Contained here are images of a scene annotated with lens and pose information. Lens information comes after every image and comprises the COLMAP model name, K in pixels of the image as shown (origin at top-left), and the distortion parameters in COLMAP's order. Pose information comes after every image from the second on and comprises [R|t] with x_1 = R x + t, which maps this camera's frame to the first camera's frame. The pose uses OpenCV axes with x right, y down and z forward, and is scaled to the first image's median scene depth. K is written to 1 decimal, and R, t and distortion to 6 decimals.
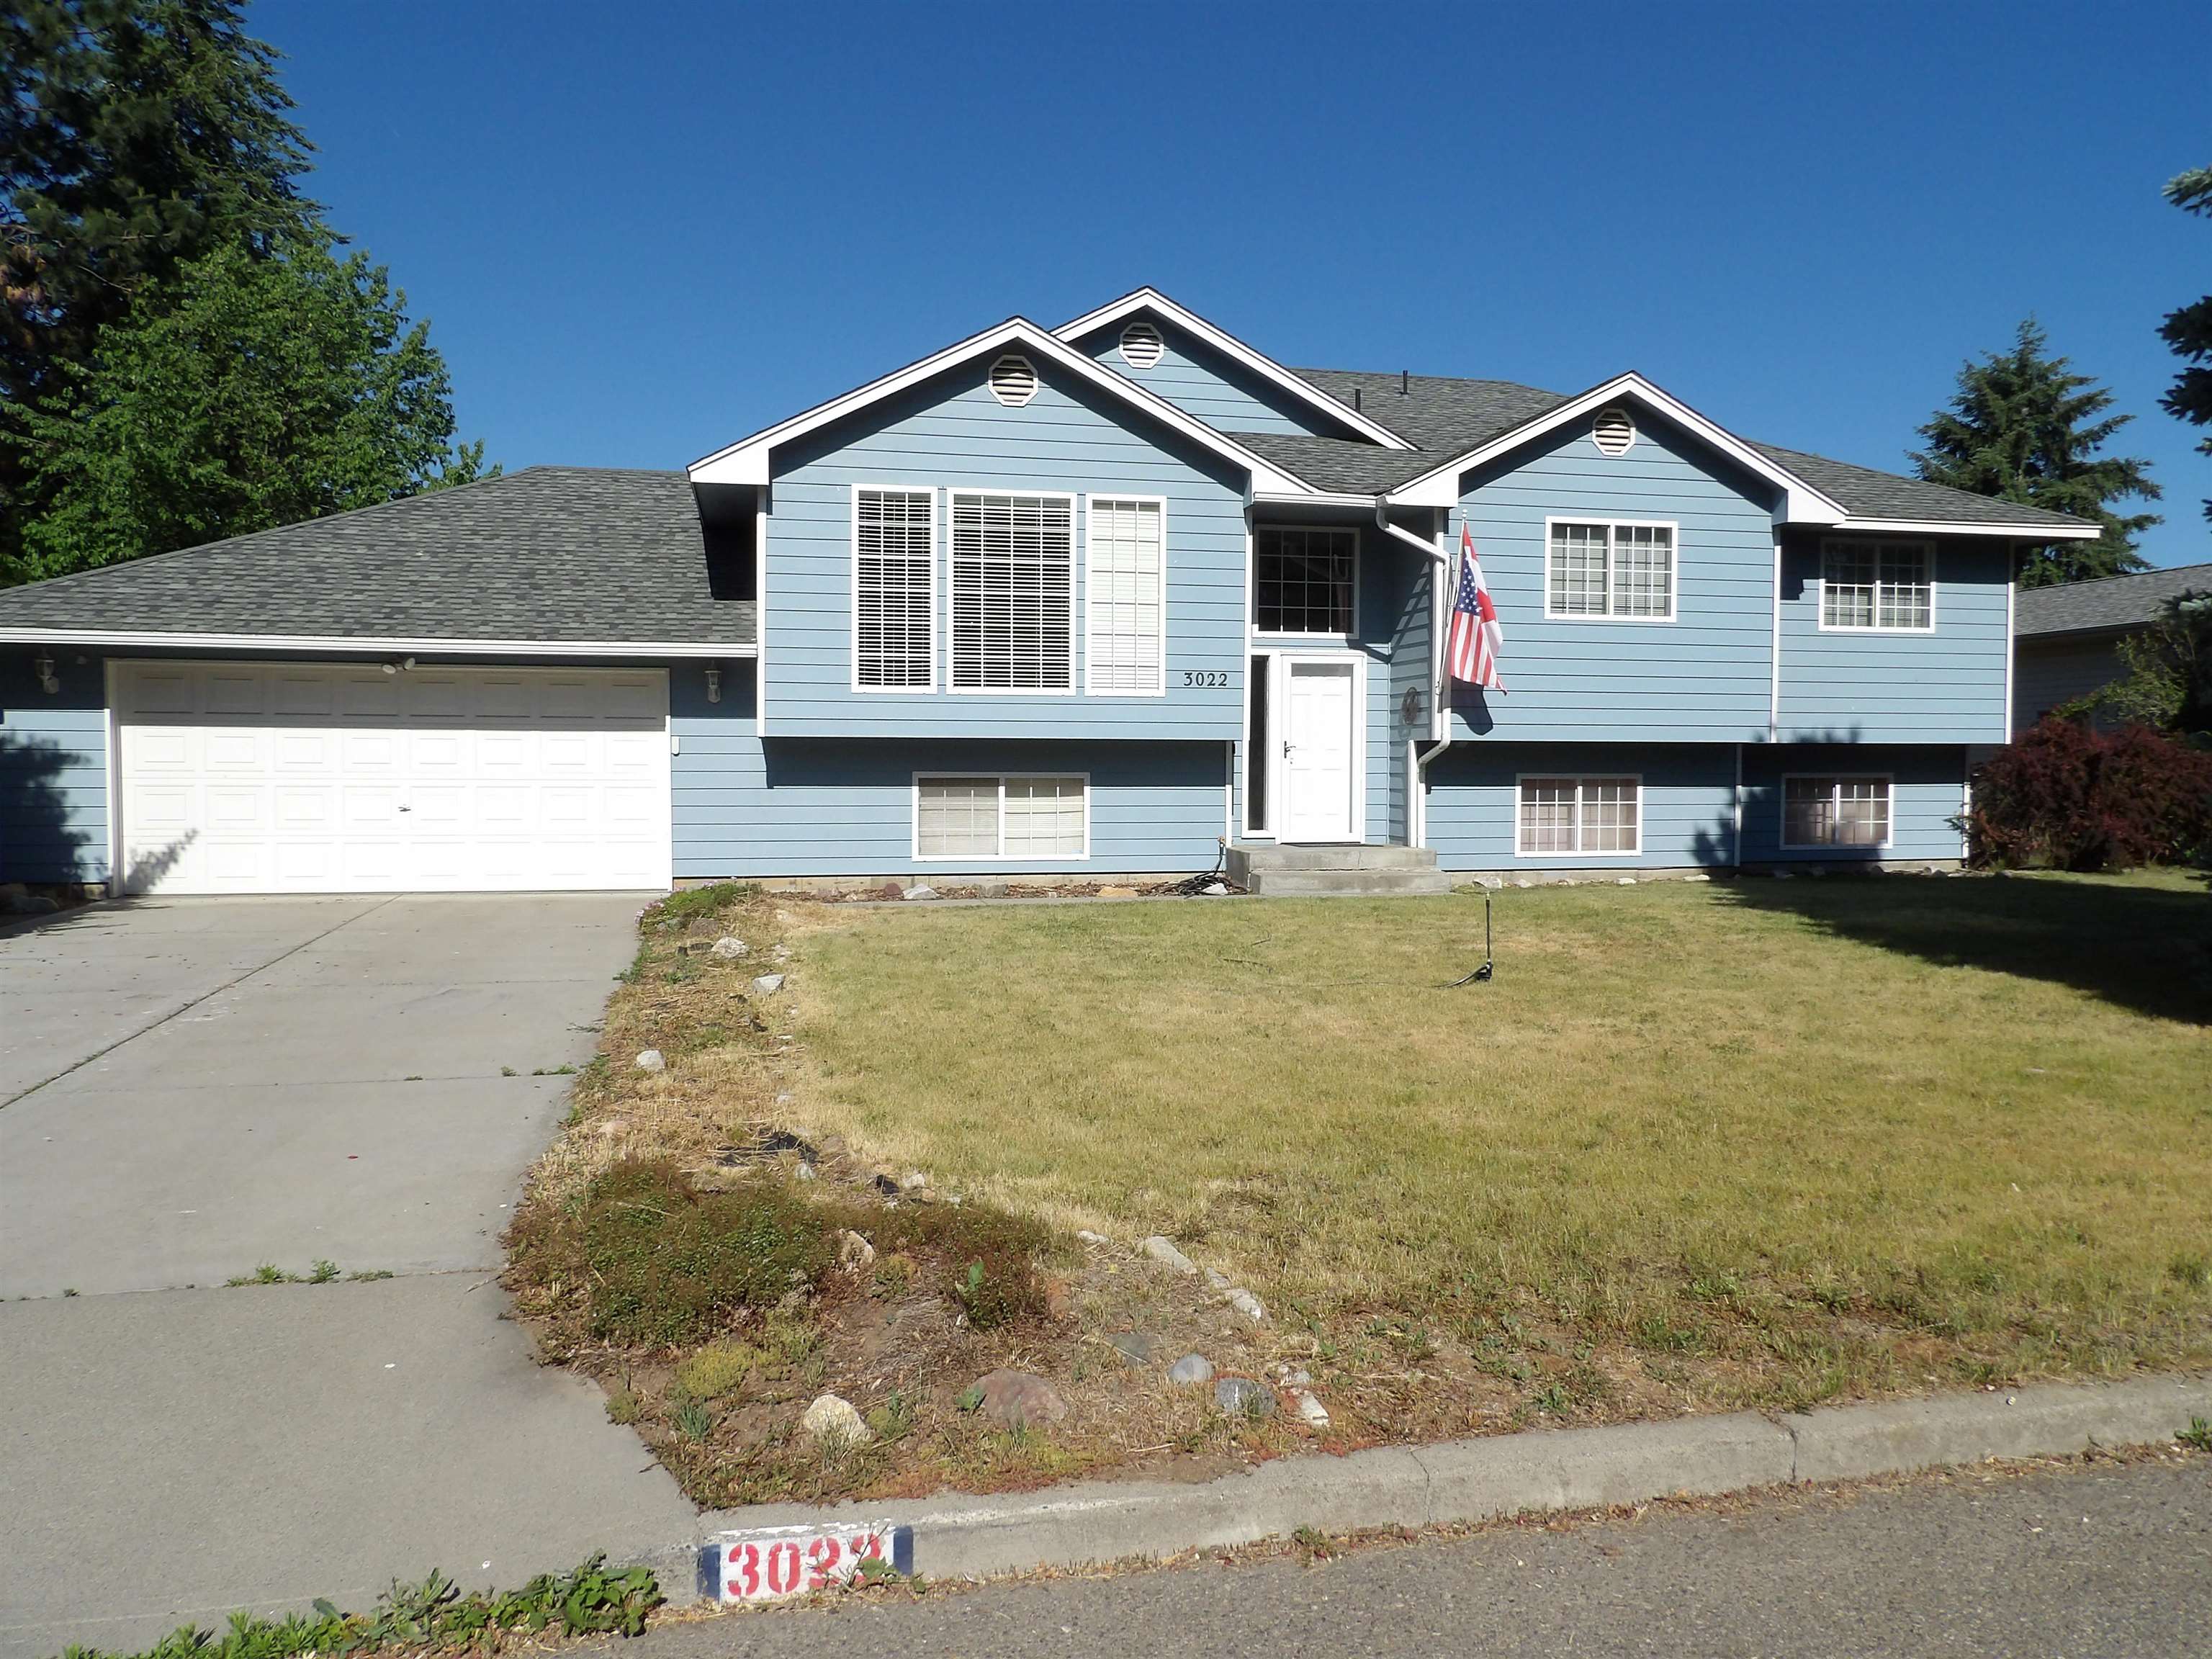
lens RADIAL K [[1584.8, 0, 1106.0], [0, 1584.8, 829.5], [0, 0, 1]] dist [-0.003446, 0.004808]
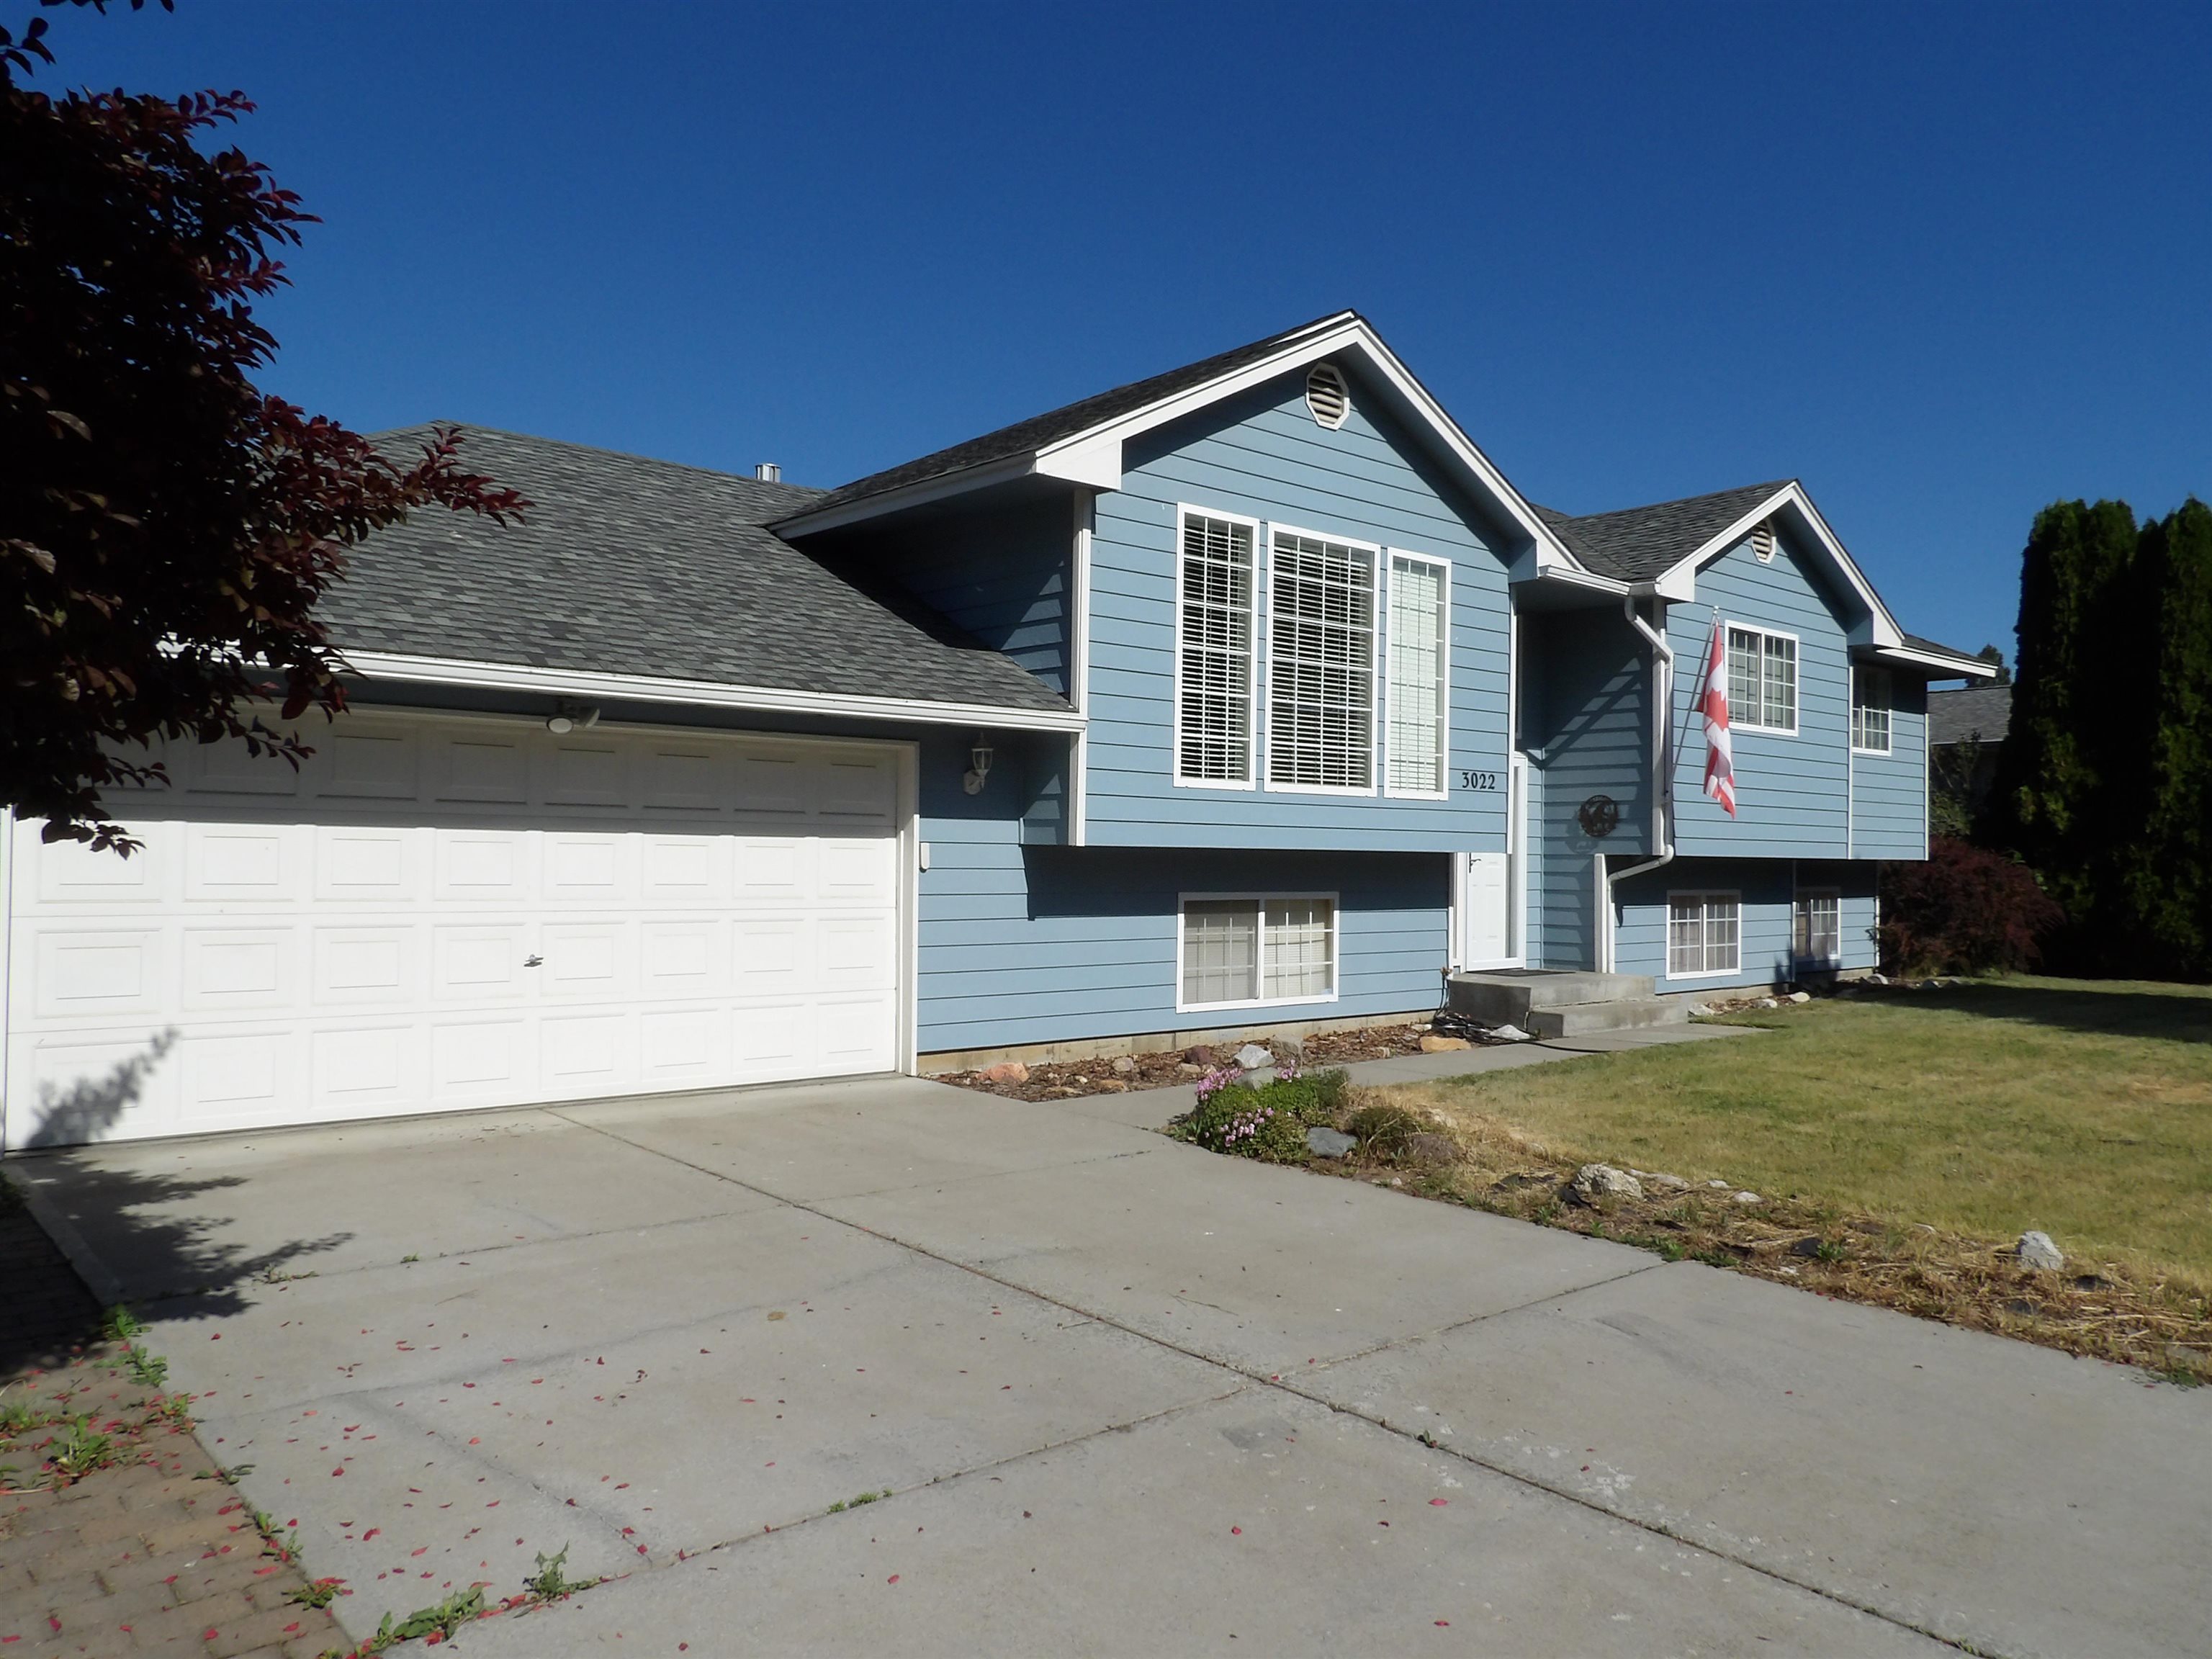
lens RADIAL K [[1584.8, 0, 1106.0], [0, 1584.8, 829.5], [0, 0, 1]] dist [-0.003446, 0.004808]
pose [[0.878706, 0.014516, 0.477142, -0.517522], [0.013454, 0.998387, -0.055151, -0.026207], [-0.477173, 0.054881, 0.877094, 0.366693]]
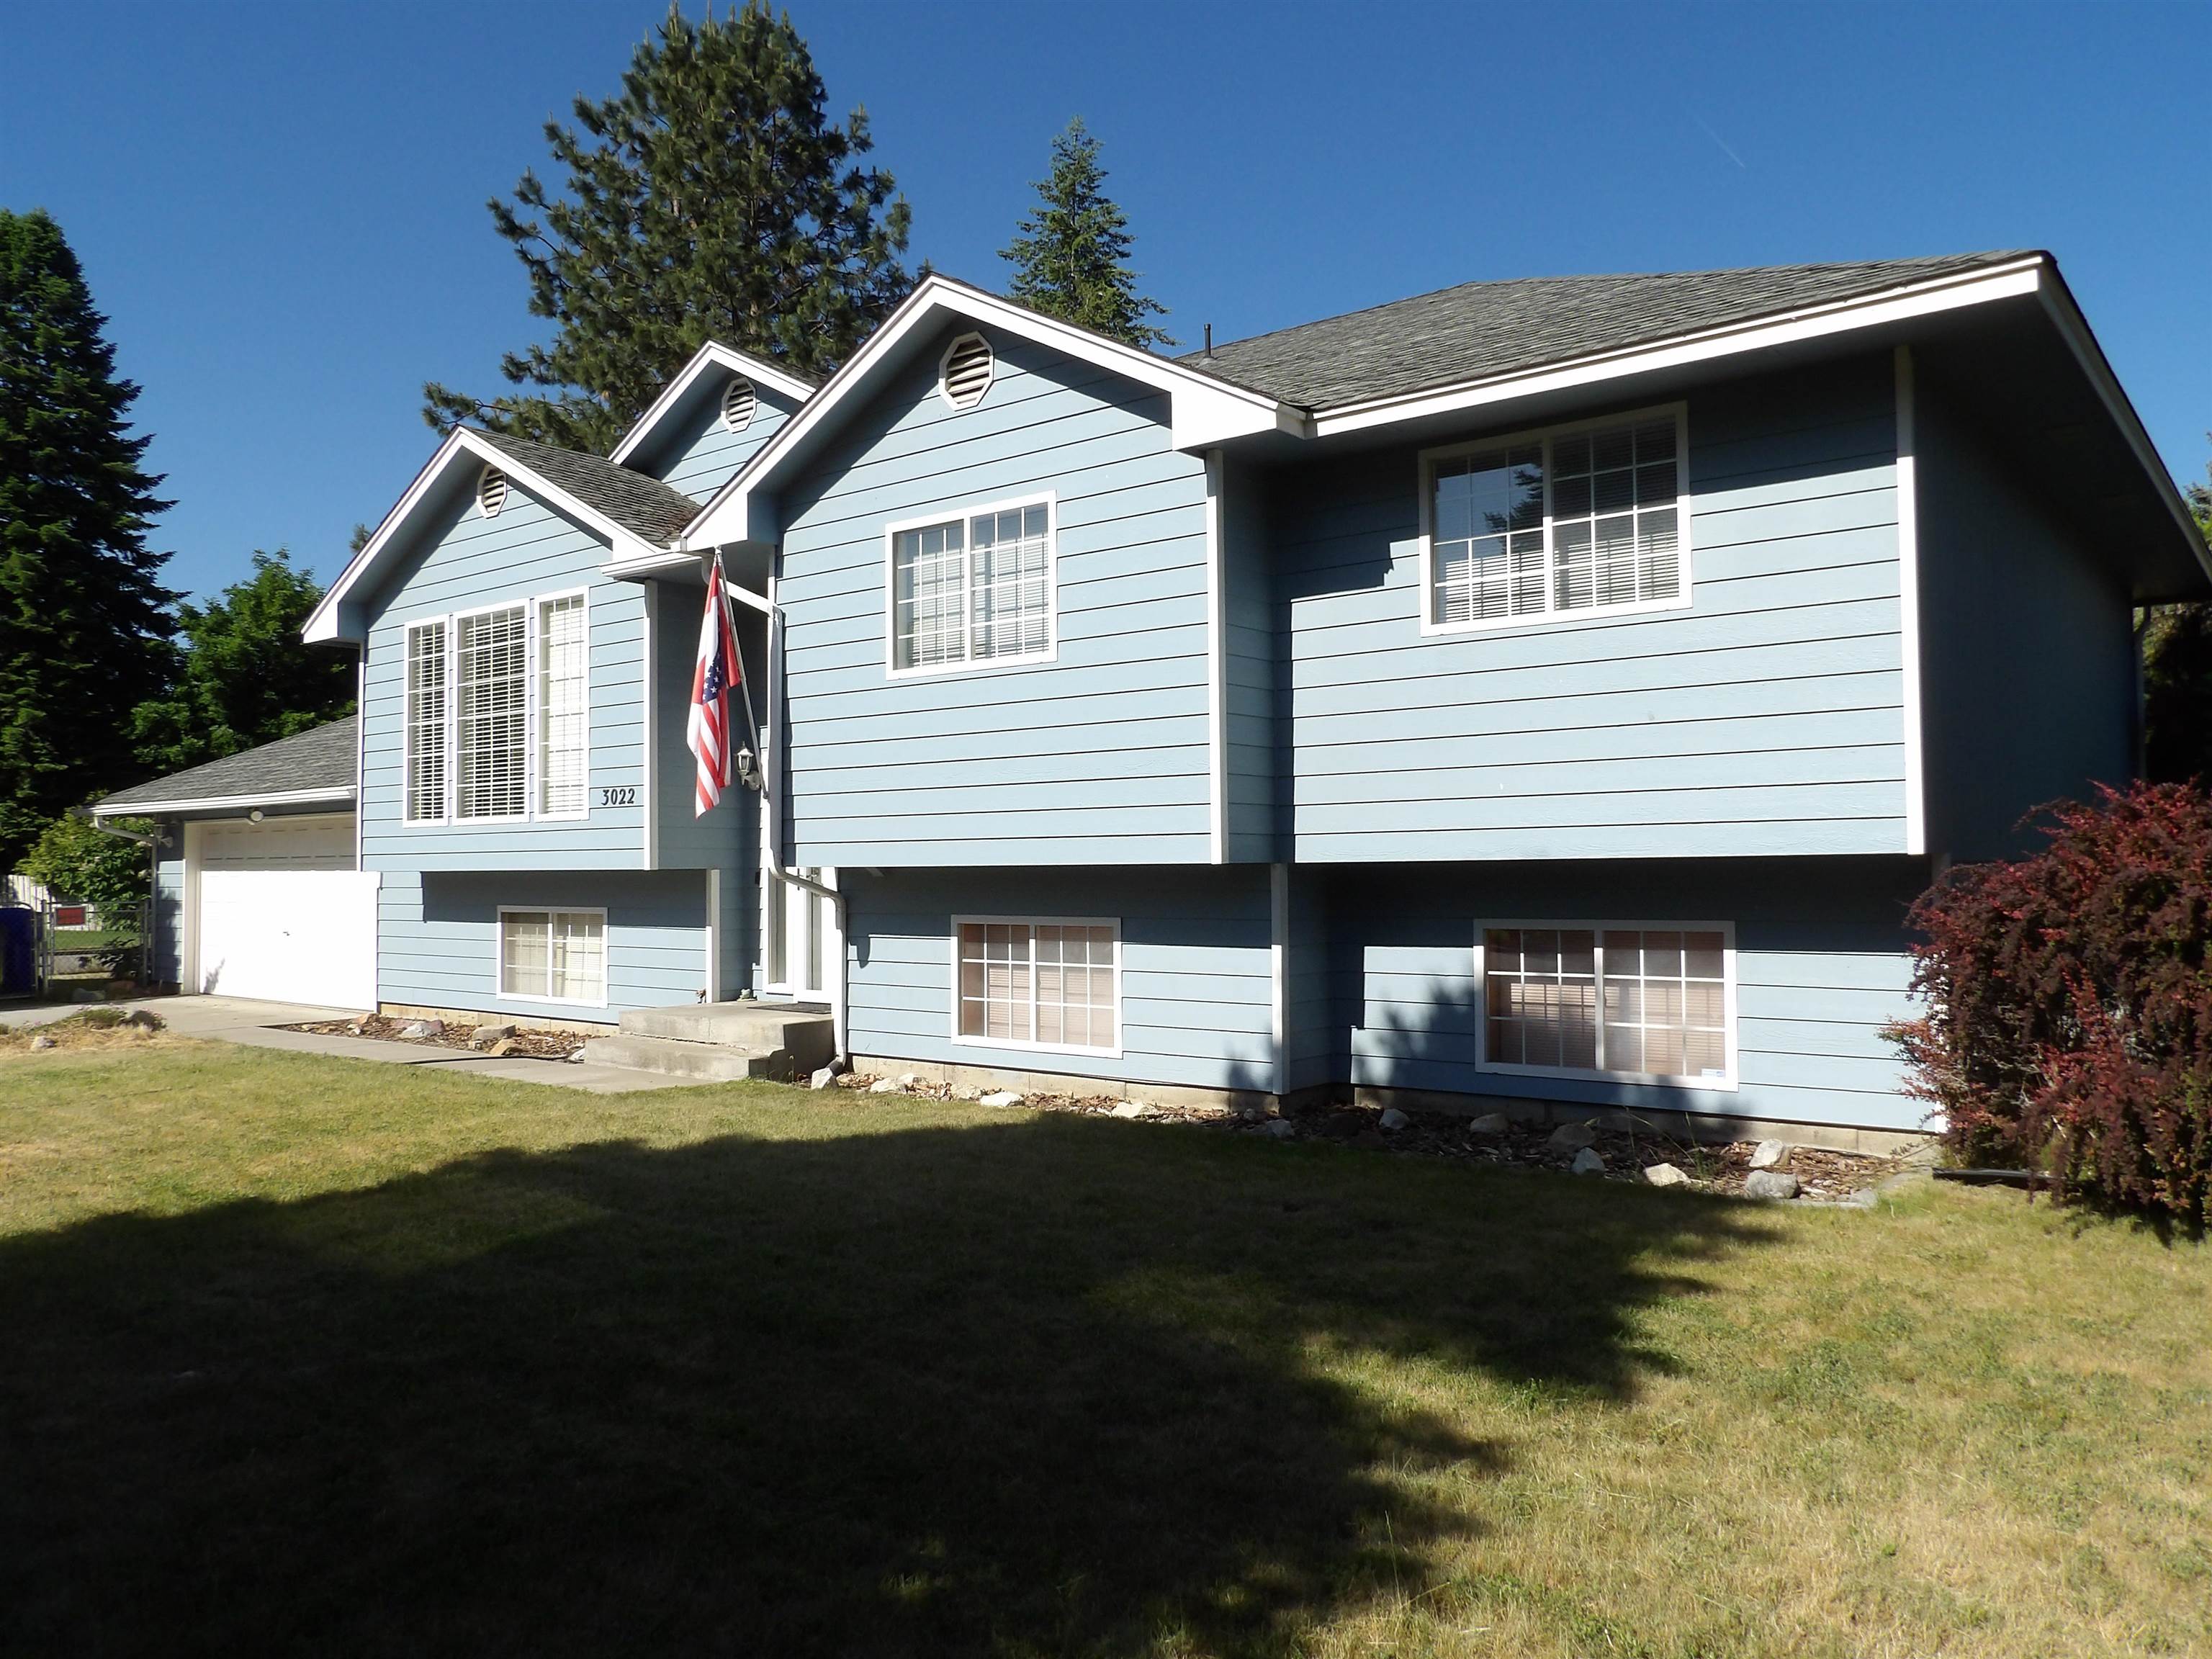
lens RADIAL K [[1584.8, 0, 1106.0], [0, 1584.8, 829.5], [0, 0, 1]] dist [-0.003446, 0.004808]
pose [[0.631805, -0.028165, -0.774615, 0.874029], [-0.025759, 0.998025, -0.057299, -0.037999], [0.774699, 0.056155, 0.629832, 0.689335]]
